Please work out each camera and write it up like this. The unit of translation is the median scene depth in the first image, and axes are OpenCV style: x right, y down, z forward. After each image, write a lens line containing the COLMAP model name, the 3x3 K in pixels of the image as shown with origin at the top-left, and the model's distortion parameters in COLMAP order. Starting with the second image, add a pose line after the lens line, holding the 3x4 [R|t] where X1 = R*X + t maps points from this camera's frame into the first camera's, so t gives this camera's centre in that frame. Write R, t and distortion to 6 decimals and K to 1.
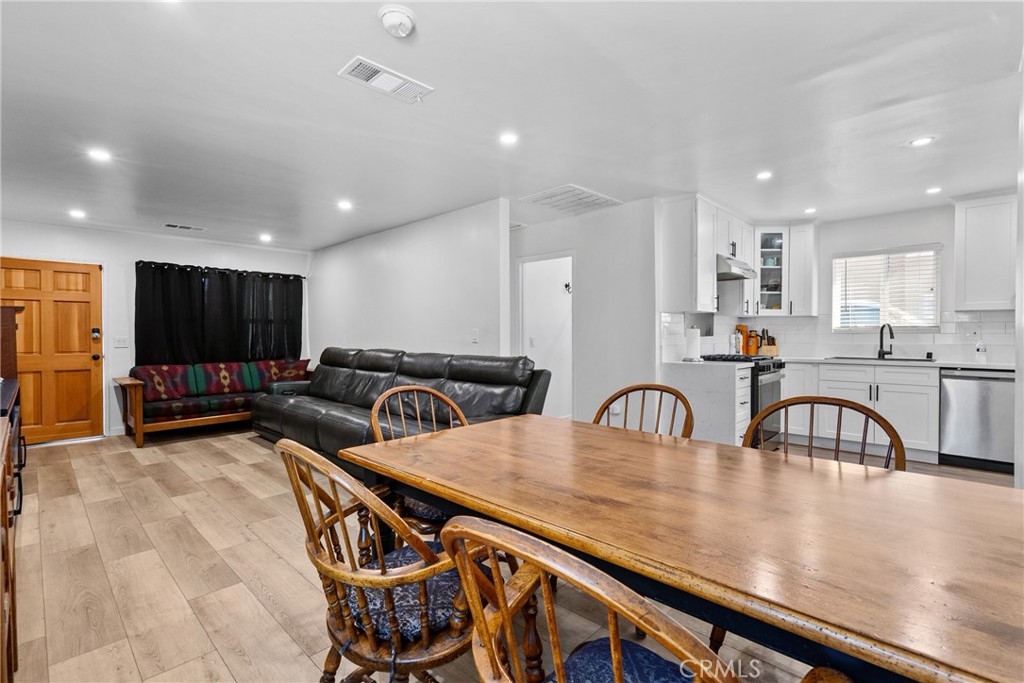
lens RADIAL K [[463.6, 0, 508.3], [0, 463.6, 343.0], [0, 0, 1]] dist [-0.000022, 0.000230]
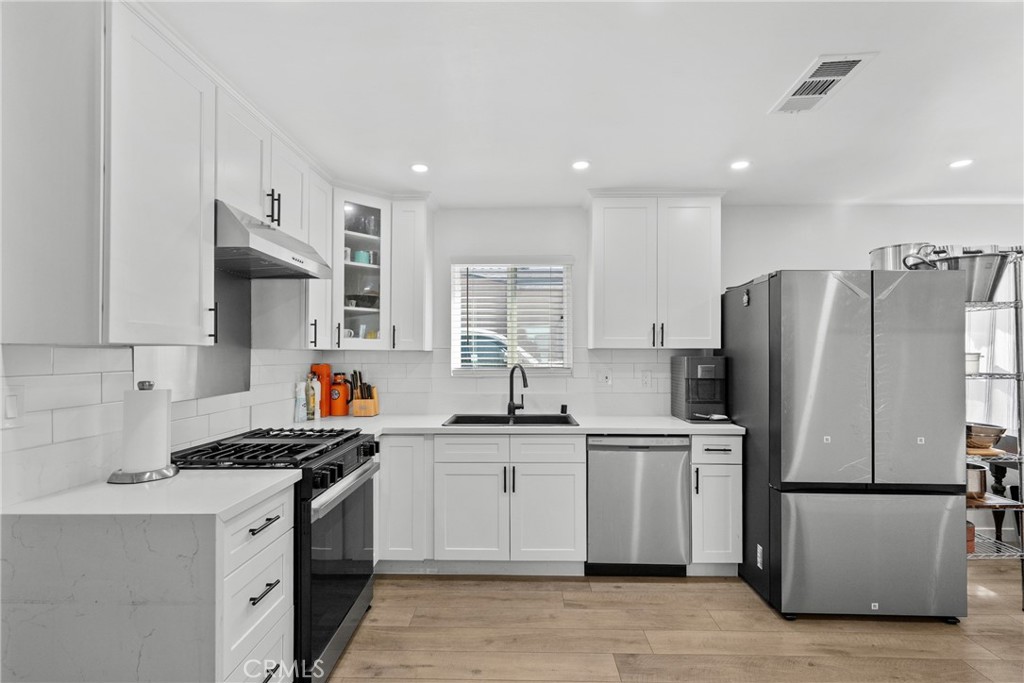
lens RADIAL K [[463.6, 0, 508.3], [0, 463.6, 343.0], [0, 0, 1]] dist [-0.000022, 0.000230]
pose [[0.734471, 0.015055, 0.678473, 0.320803], [0.014336, 0.999187, -0.037691, -0.044286], [-0.678489, 0.037409, 0.733657, 0.474572]]
